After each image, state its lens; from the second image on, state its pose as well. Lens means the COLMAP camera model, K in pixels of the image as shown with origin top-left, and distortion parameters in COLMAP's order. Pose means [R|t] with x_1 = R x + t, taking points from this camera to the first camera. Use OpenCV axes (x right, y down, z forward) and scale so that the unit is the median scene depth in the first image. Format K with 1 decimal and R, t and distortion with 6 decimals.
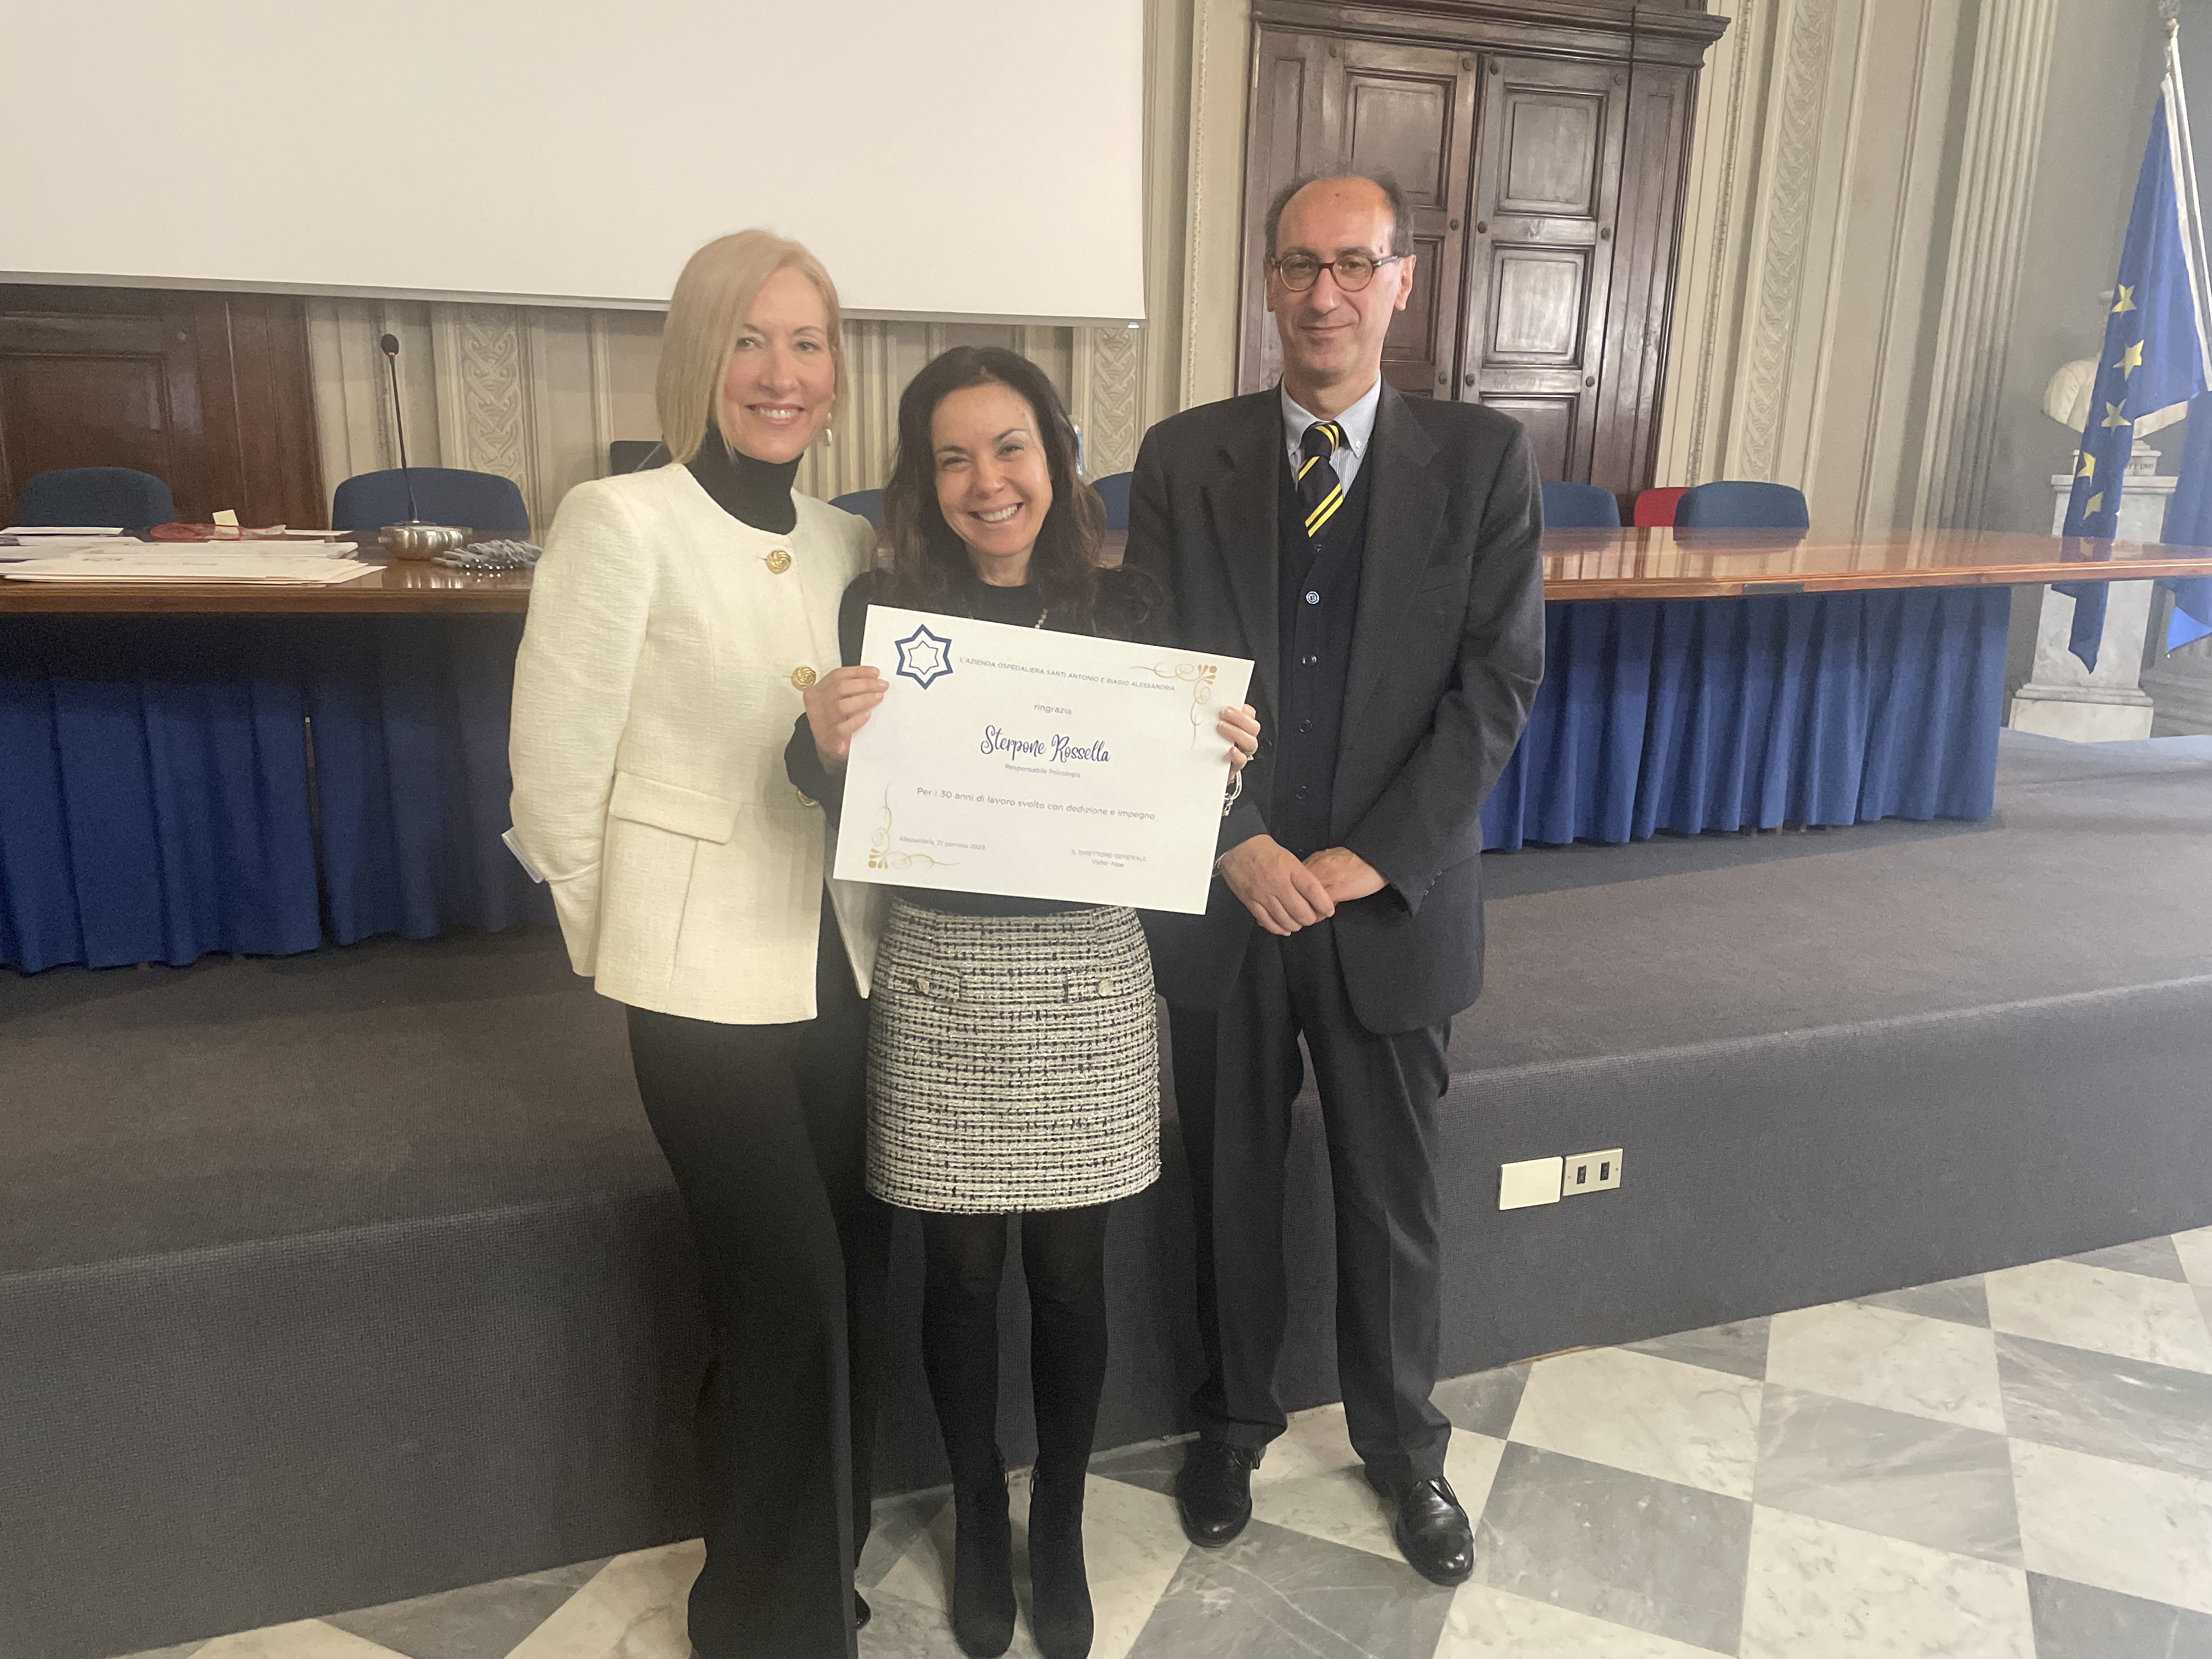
lens RADIAL K [[1689.6, 0, 1082.3], [0, 1689.6, 836.3], [0, 0, 1]] dist [0.086673, -0.113202]
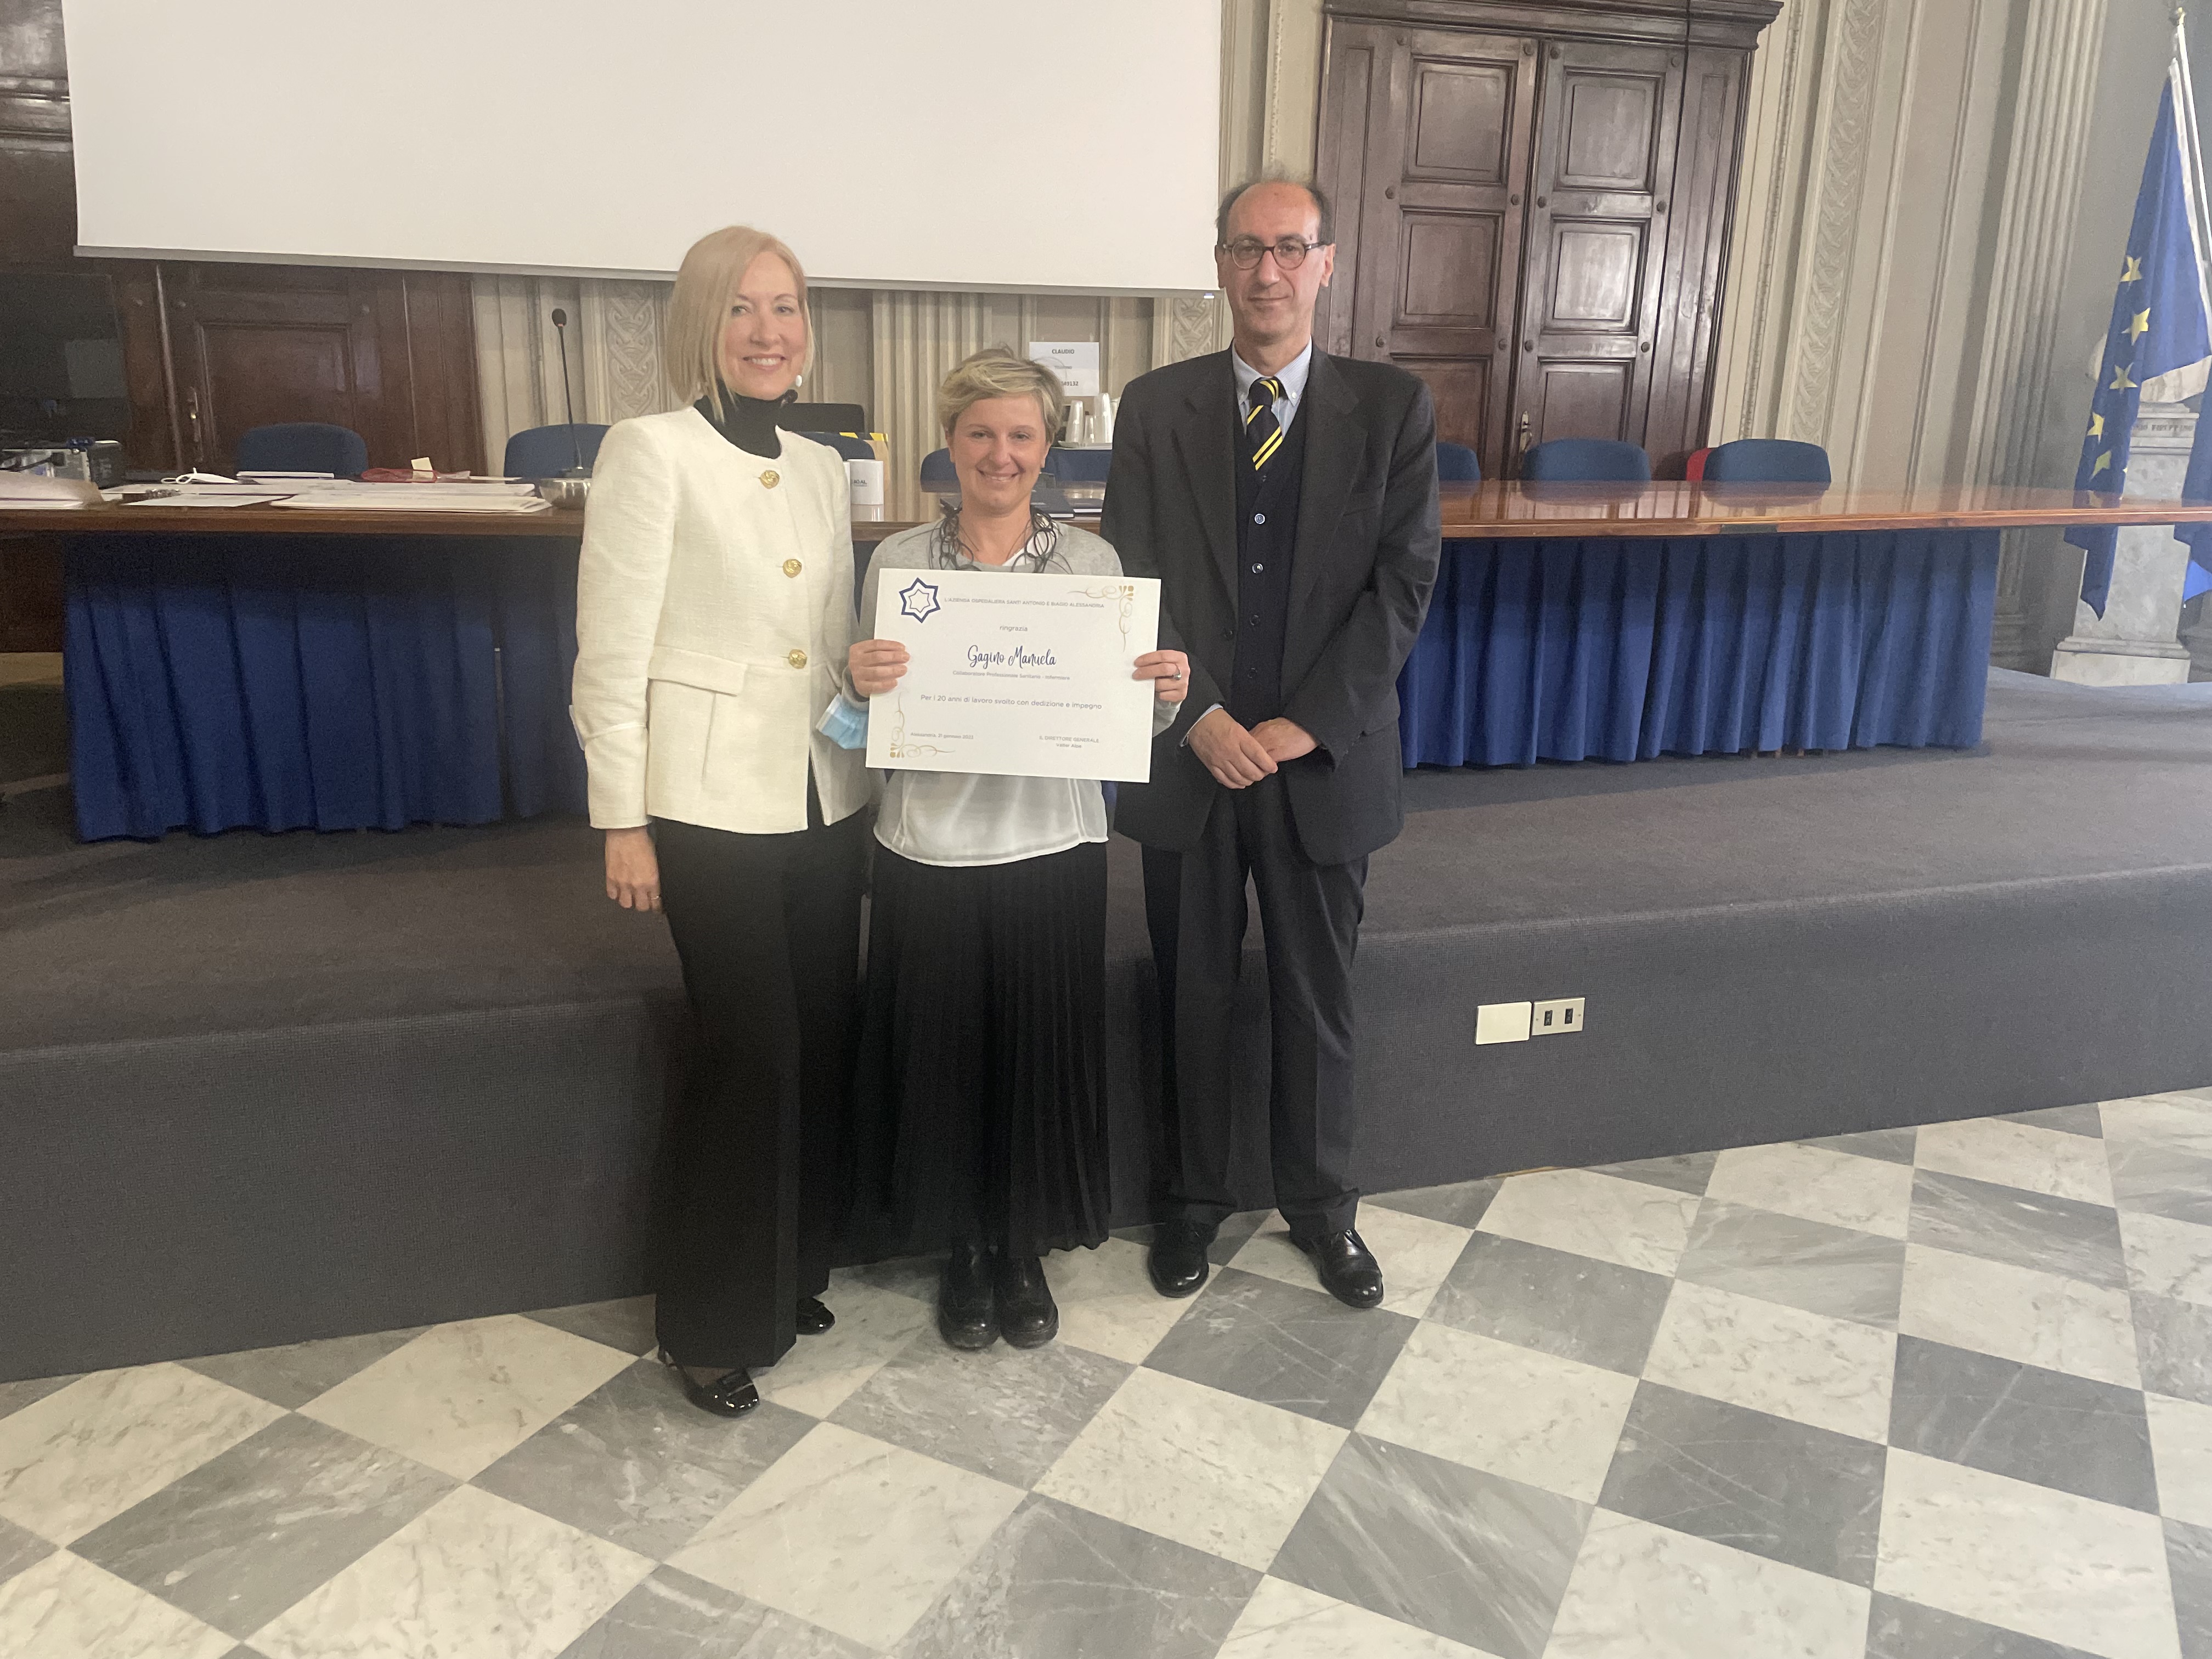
lens RADIAL K [[1679.3, 0, 1088.0], [0, 1679.3, 811.5], [0, 0, 1]] dist [0.087940, -0.112125]
pose [[0.998463, 0.013713, -0.053708, 0.021851], [-0.013385, 0.999890, 0.006457, 0.032707], [0.053790, -0.005728, 0.998536, -0.121328]]
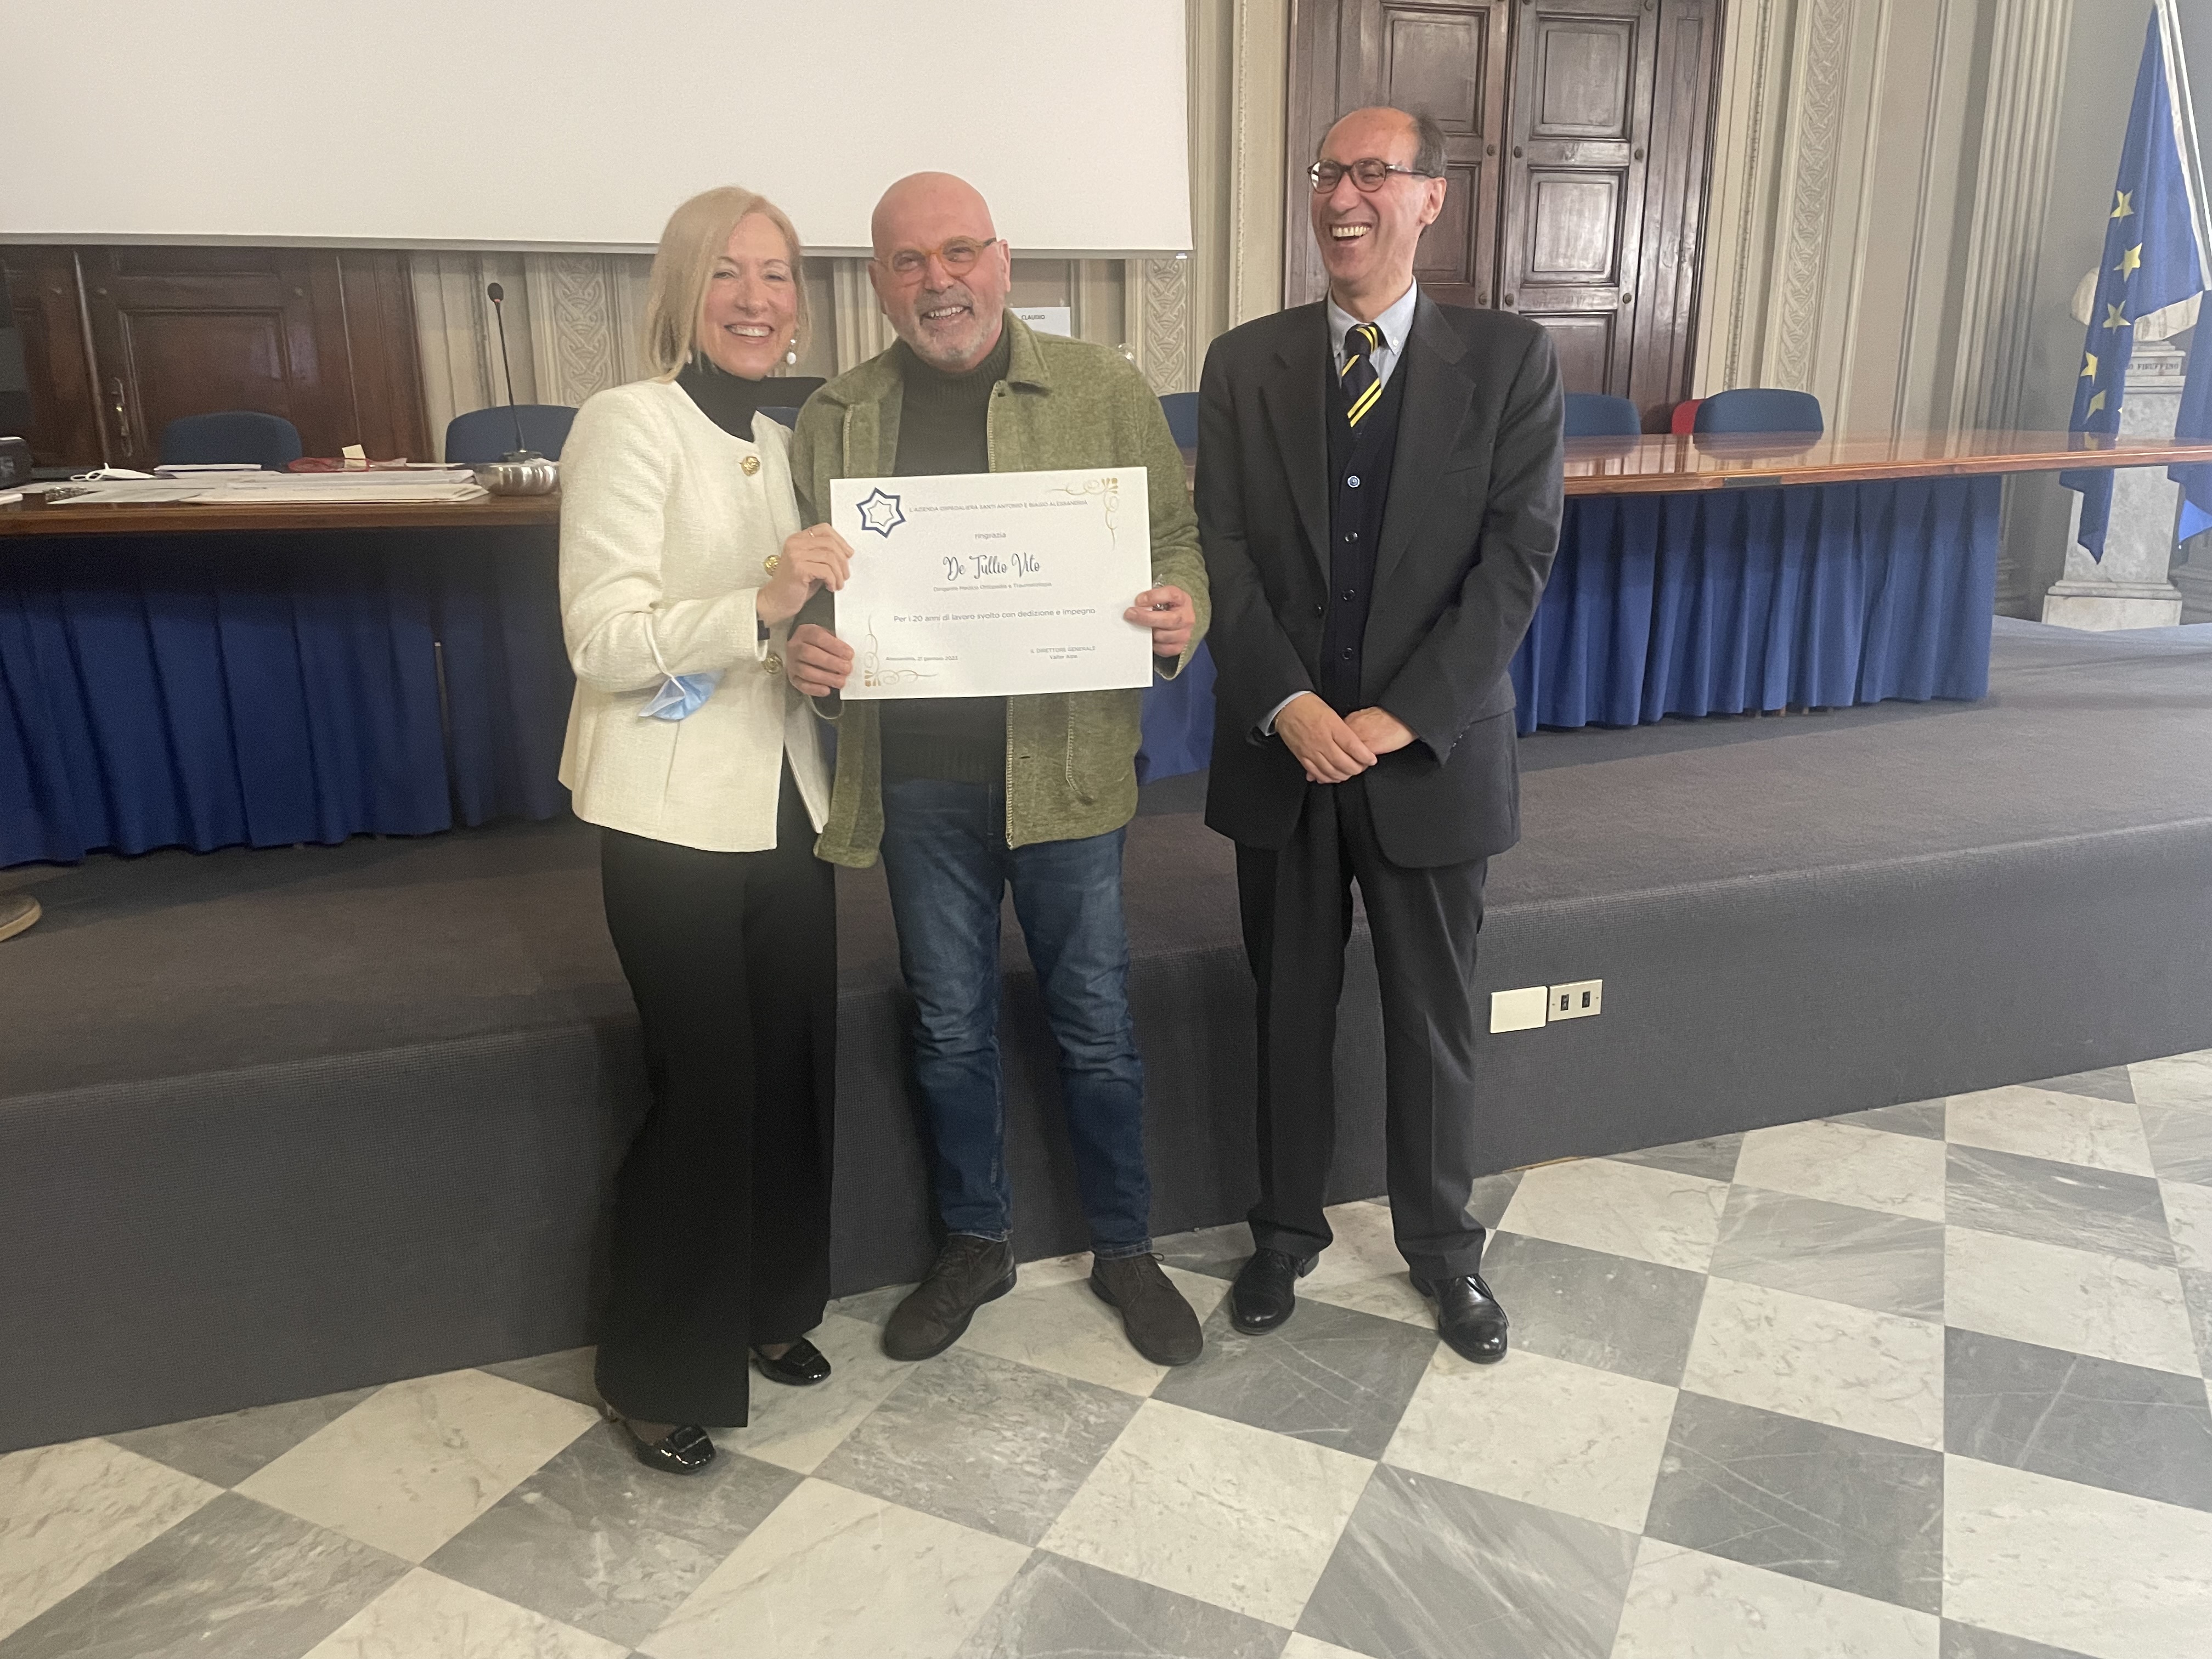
lens RADIAL K [[1680.8, 0, 1119.3], [0, 1680.8, 800.6], [0, 0, 1]] dist [0.088736, -0.114852]
pose [[0.999434, -0.018838, -0.027865, 0.020169], [0.019327, 0.999662, 0.017401, 0.025171], [0.027528, -0.017930, 0.999460, -0.079660]]
